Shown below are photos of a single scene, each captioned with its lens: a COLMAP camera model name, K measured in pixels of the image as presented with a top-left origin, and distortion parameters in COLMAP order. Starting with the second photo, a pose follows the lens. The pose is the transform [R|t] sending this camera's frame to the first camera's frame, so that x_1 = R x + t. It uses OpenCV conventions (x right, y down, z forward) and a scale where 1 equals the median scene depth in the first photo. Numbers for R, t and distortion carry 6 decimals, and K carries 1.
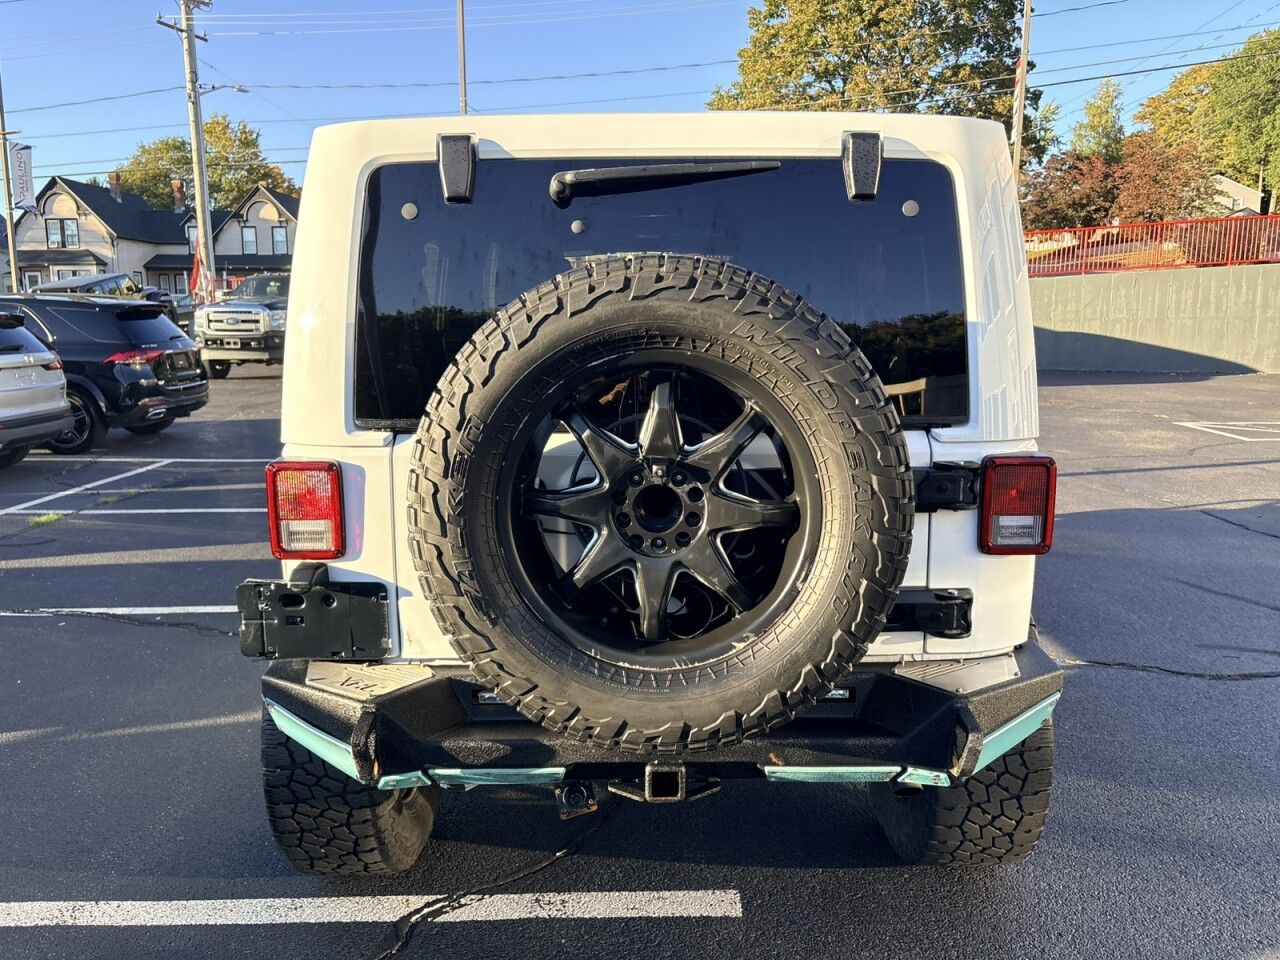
lens RADIAL K [[966.0, 0, 640.0], [0, 966.0, 480.0], [0, 0, 1]] dist [0.084097, -0.113574]
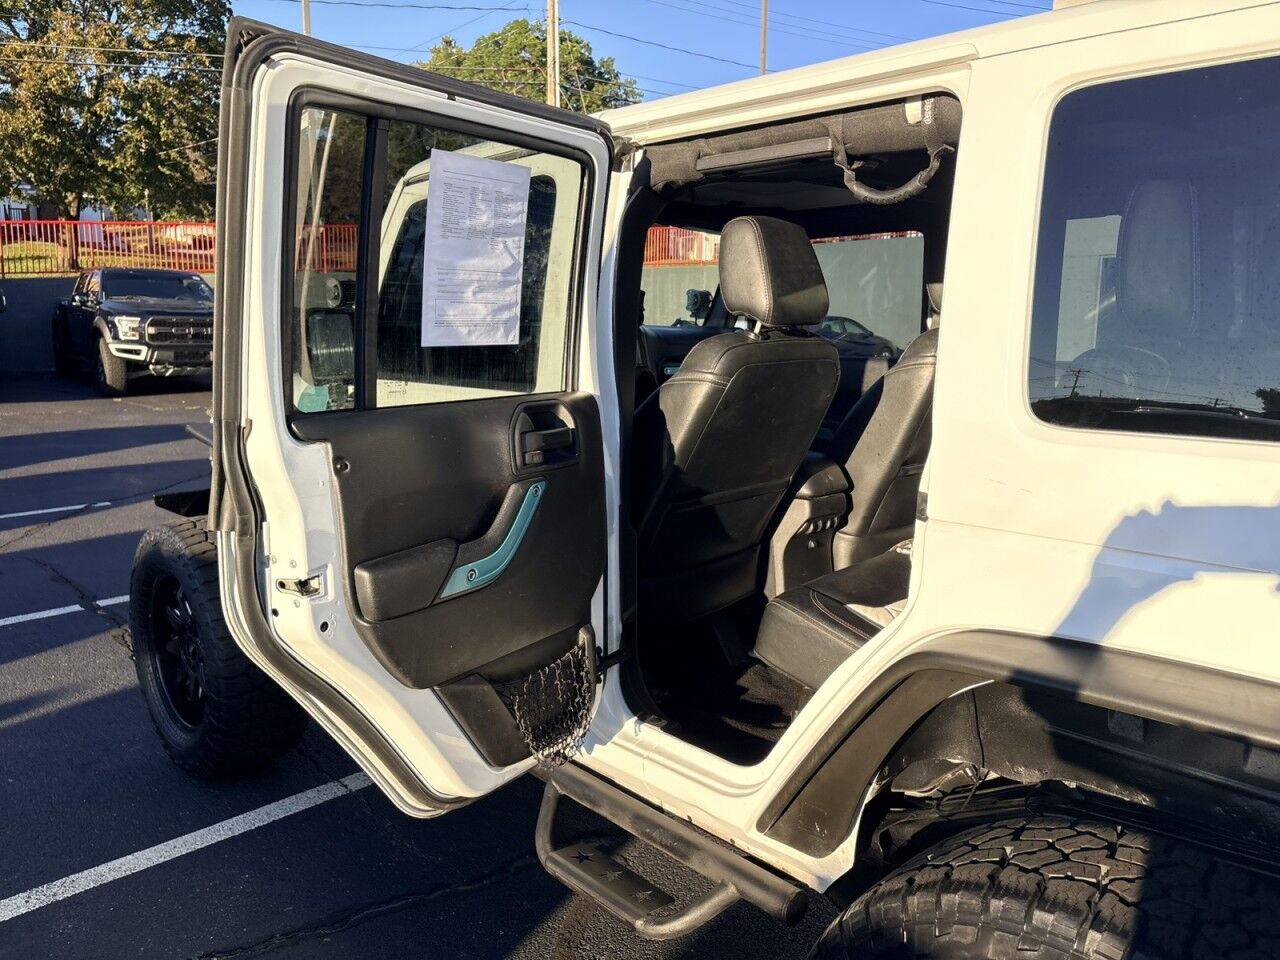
lens RADIAL K [[971.6, 0, 642.1], [0, 971.6, 486.1], [0, 0, 1]] dist [0.073940, -0.088541]
pose [[0.712763, -0.111430, 0.692497, -0.090271], [0.104659, 0.993143, 0.052086, -0.016967], [-0.693553, 0.035352, 0.719538, 0.101130]]
